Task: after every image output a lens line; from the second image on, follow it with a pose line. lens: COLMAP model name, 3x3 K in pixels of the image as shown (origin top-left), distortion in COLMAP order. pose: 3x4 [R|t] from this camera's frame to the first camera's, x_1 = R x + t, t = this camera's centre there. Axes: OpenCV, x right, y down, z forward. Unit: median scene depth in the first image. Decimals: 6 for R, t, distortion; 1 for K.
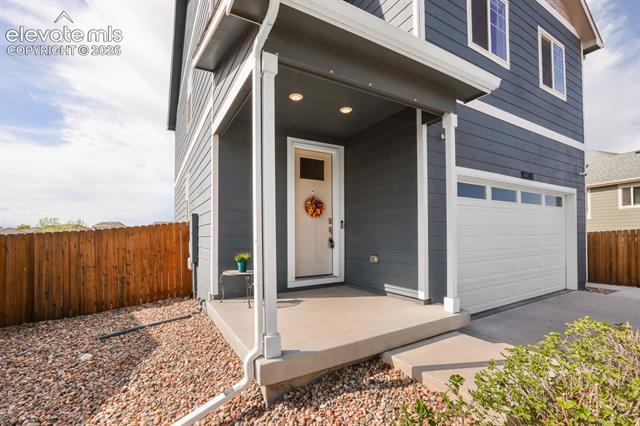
lens RADIAL K [[281.6, 0, 316.7], [0, 281.6, 215.6], [0, 0, 1]] dist [-0.039017, 0.014774]
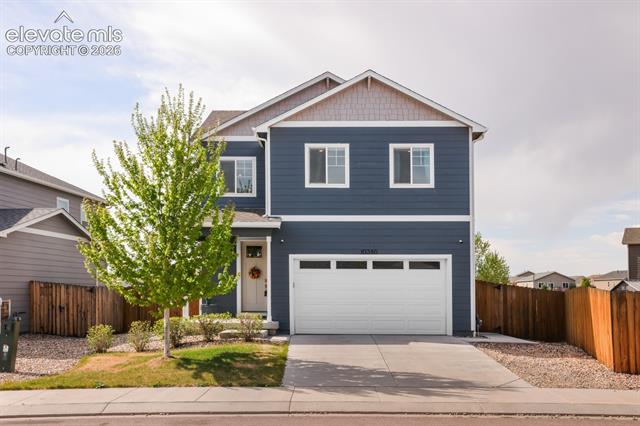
lens RADIAL K [[587.7, 0, 319.3], [0, 587.7, 220.8], [0, 0, 1]] dist [0.058092, -0.002049]
pose [[0.864324, -0.048440, -0.500597, 2.156316], [0.019269, 0.997810, -0.063282, -0.112436], [0.502566, 0.045050, 0.863364, -1.964105]]
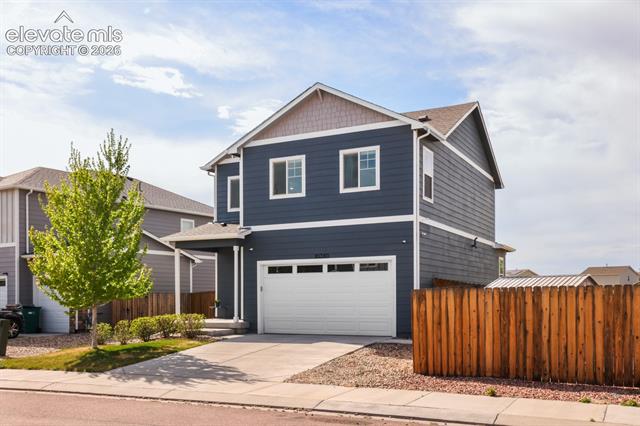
lens RADIAL K [[625.7, 0, 320.0], [0, 625.7, 213.0], [0, 0, 1]] dist [0.075289, 0.000791]
pose [[0.544666, -0.103770, -0.832208, 3.798548], [0.054979, 0.994599, -0.088036, -0.070738], [0.836849, 0.002196, 0.547429, -1.011859]]
